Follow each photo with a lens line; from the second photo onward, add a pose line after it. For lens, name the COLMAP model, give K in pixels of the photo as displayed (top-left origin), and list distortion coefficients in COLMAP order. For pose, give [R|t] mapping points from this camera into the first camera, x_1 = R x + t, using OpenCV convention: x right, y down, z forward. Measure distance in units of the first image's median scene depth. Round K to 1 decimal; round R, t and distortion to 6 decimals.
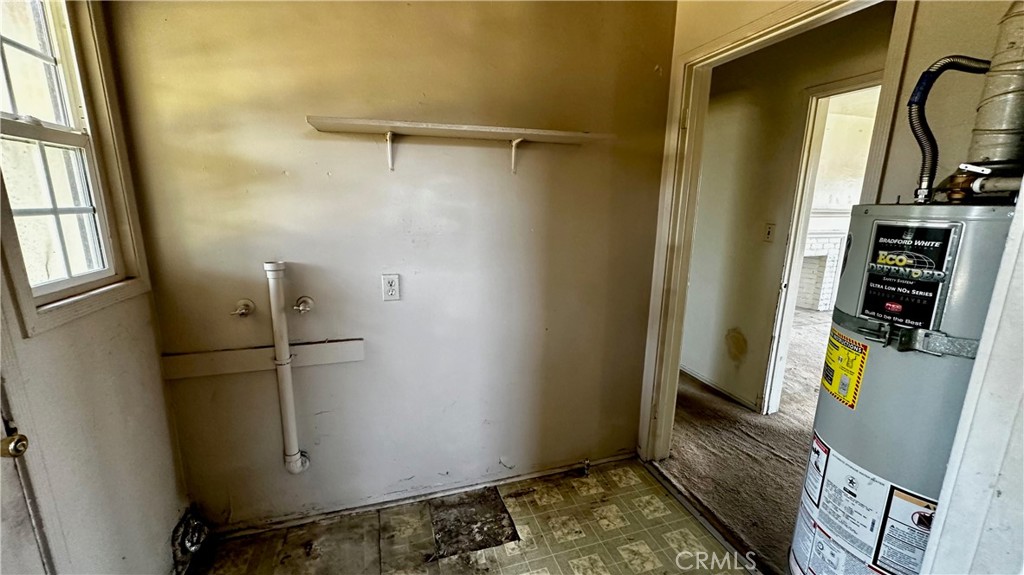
lens RADIAL K [[410.3, 0, 512.1], [0, 410.3, 287.2], [0, 0, 1]] dist [-0.000057, 0.000297]
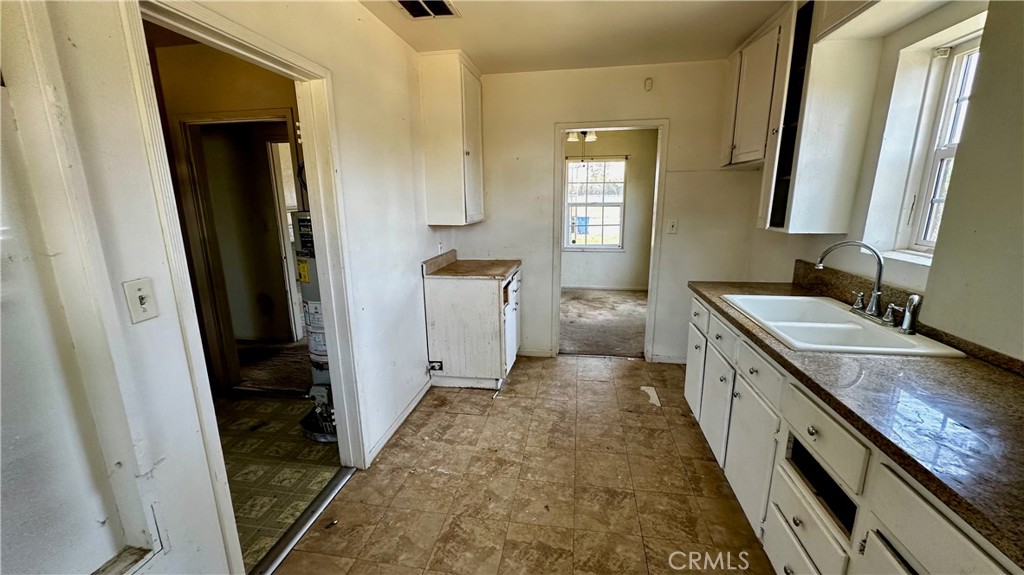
lens RADIAL K [[410.3, 0, 508.5], [0, 410.3, 287.5], [0, 0, 1]] dist [-0.000057, 0.000297]
pose [[0.467584, -0.216319, 0.857071, -0.444704], [0.207096, 0.969417, 0.131691, 0.108203], [-0.859346, 0.115919, 0.498083, -0.735533]]
